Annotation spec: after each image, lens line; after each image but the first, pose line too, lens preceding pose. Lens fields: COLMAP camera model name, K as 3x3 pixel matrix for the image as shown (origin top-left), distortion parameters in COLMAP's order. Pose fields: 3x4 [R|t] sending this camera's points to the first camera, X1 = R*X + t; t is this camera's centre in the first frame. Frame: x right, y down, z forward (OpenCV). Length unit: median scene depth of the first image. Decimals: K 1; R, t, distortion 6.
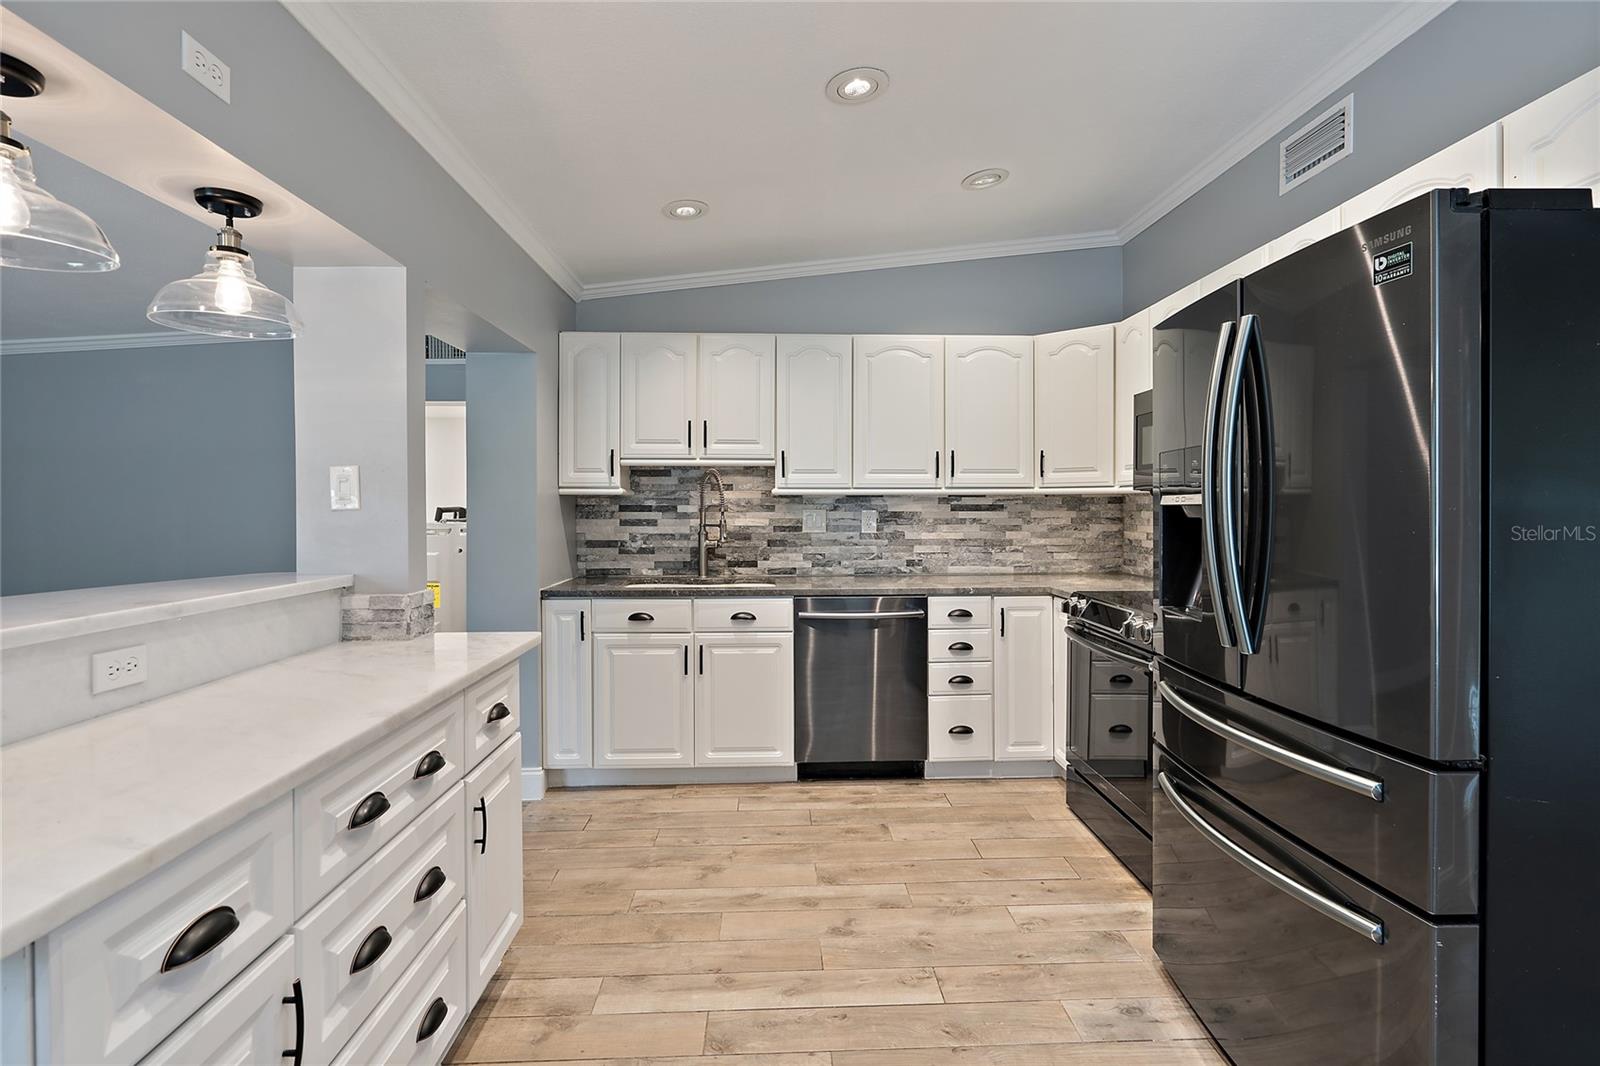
lens RADIAL K [[728.6, 0, 802.7], [0, 728.6, 513.0], [0, 0, 1]] dist [-0.001536, -0.000497]
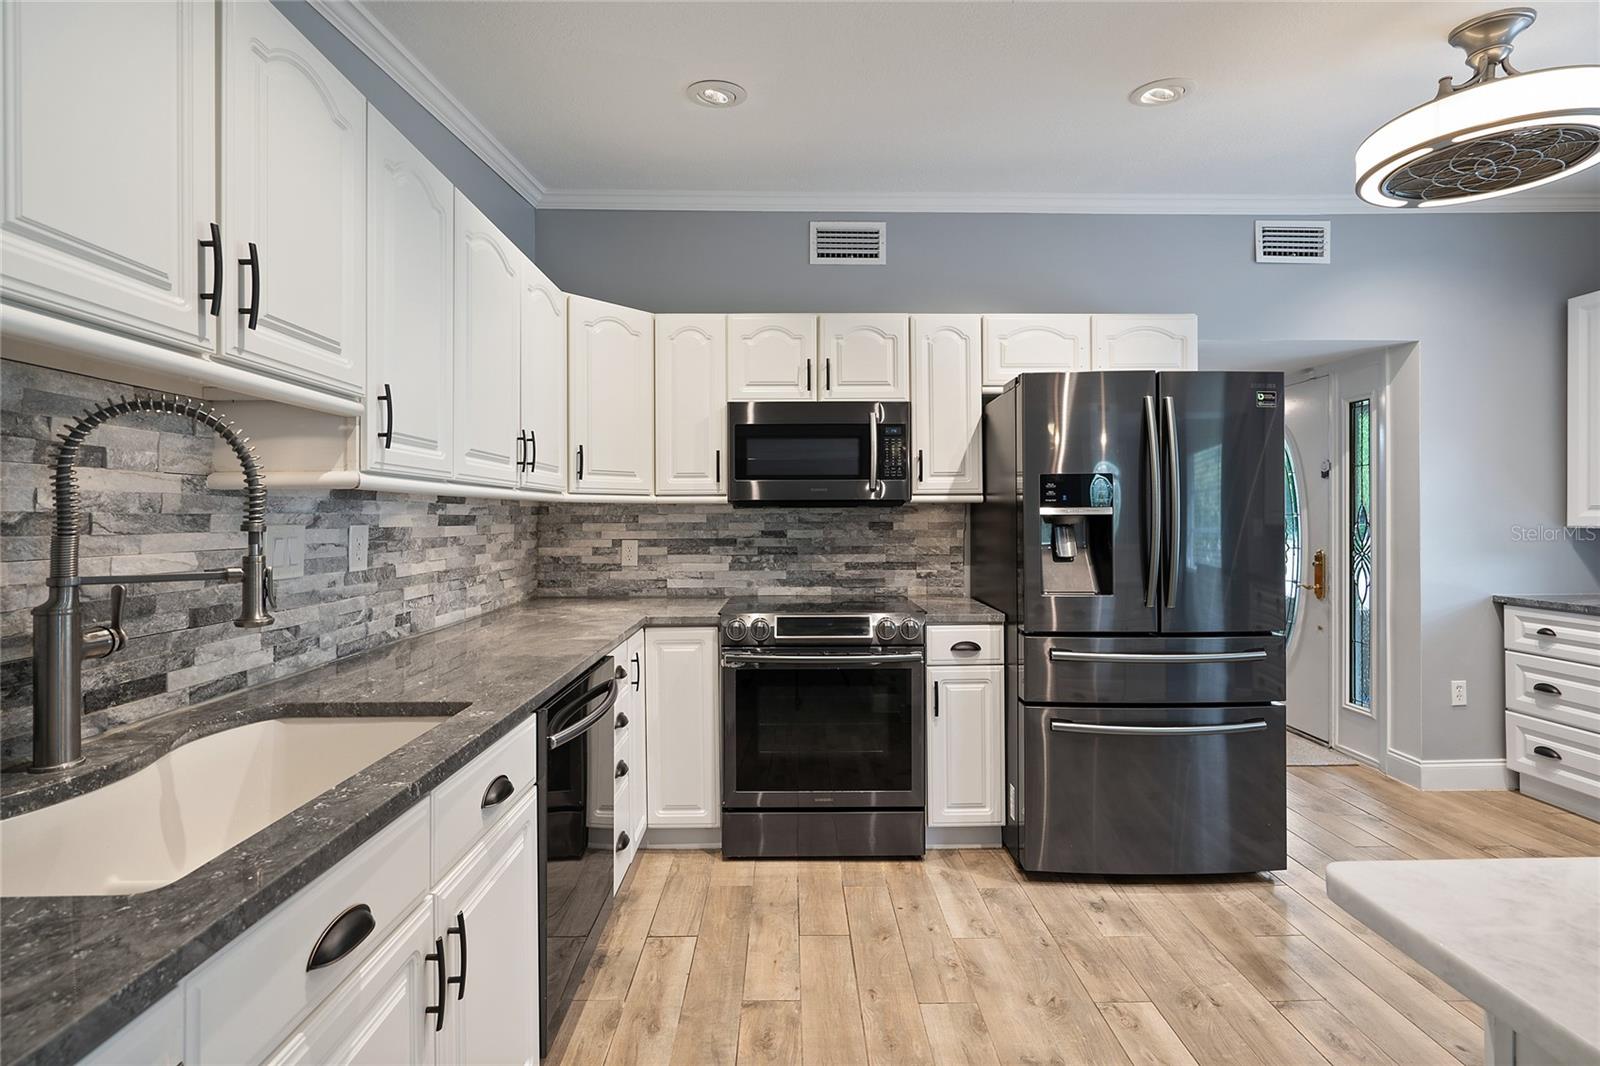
lens RADIAL K [[728.6, 0, 800.3], [0, 728.6, 516.4], [0, 0, 1]] dist [-0.001536, -0.000497]
pose [[0.040618, 0.002855, 0.999171, -0.400367], [0.012336, 0.999918, -0.003358, -0.004609], [-0.999099, 0.012462, 0.040579, 0.682208]]
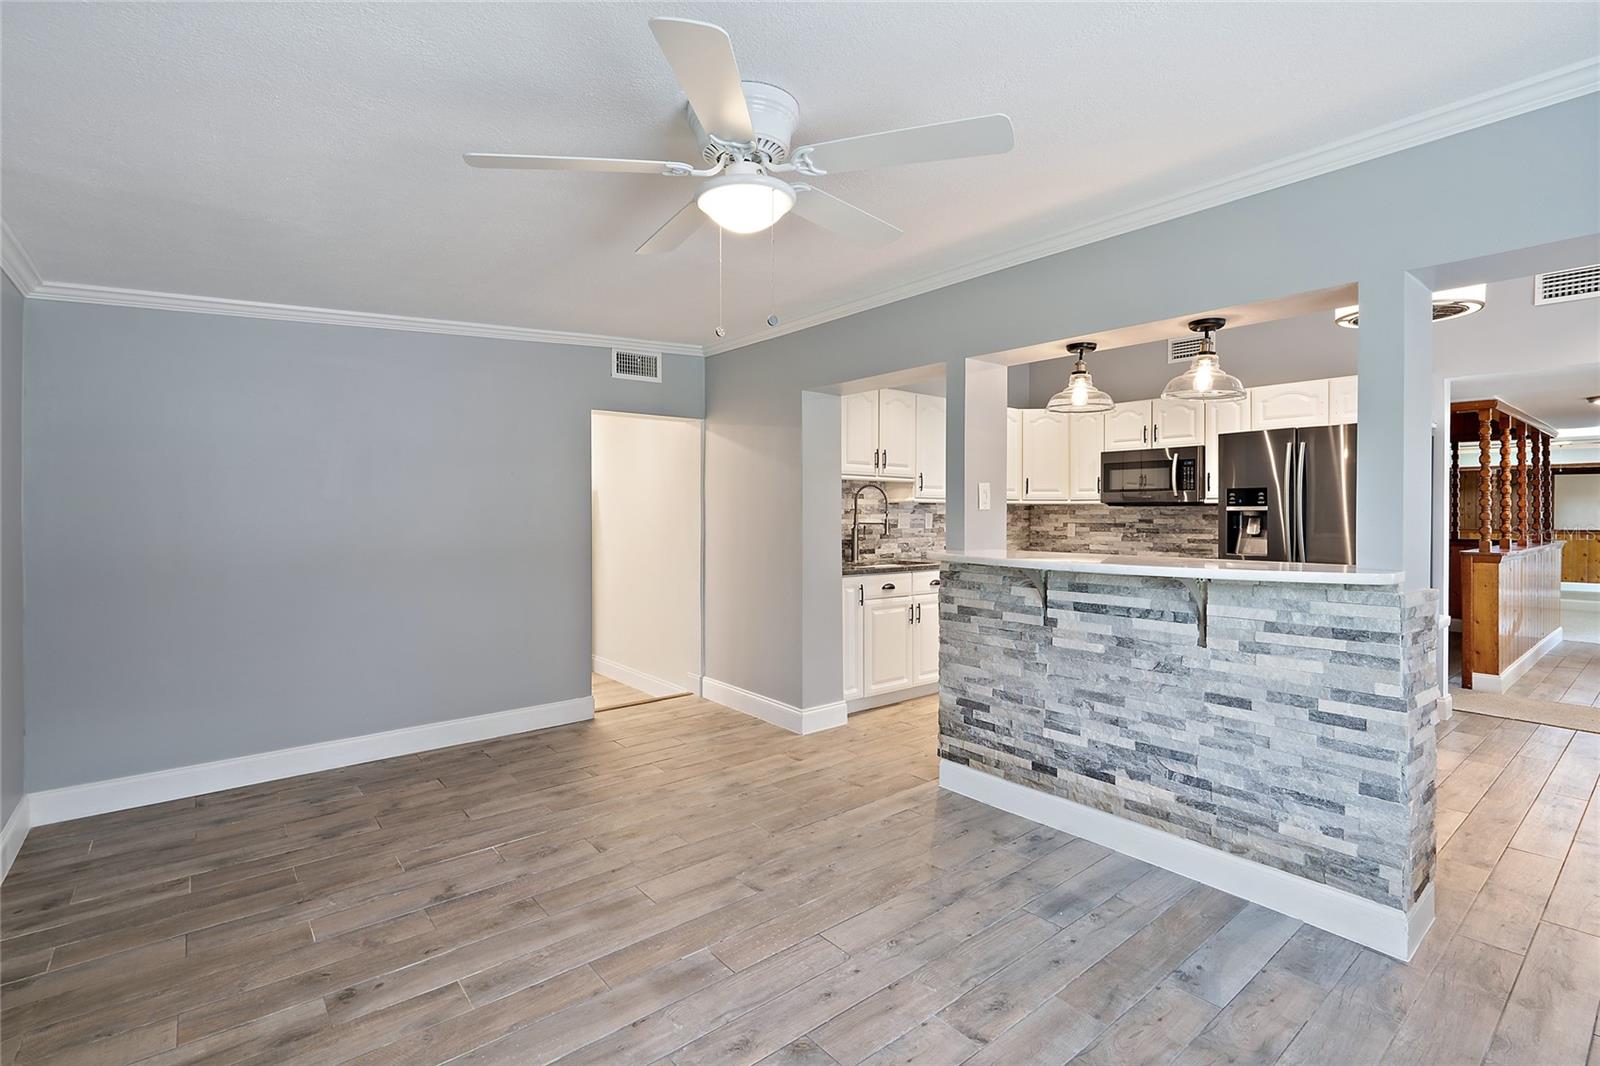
lens RADIAL K [[728.6, 0, 793.7], [0, 728.6, 504.1], [0, 0, 1]] dist [-0.001536, -0.000497]
pose [[0.813895, 0.011099, 0.580906, -1.008475], [0.000995, 0.999789, -0.020498, 0.007856], [-0.581011, 0.017261, 0.813713, -0.052752]]
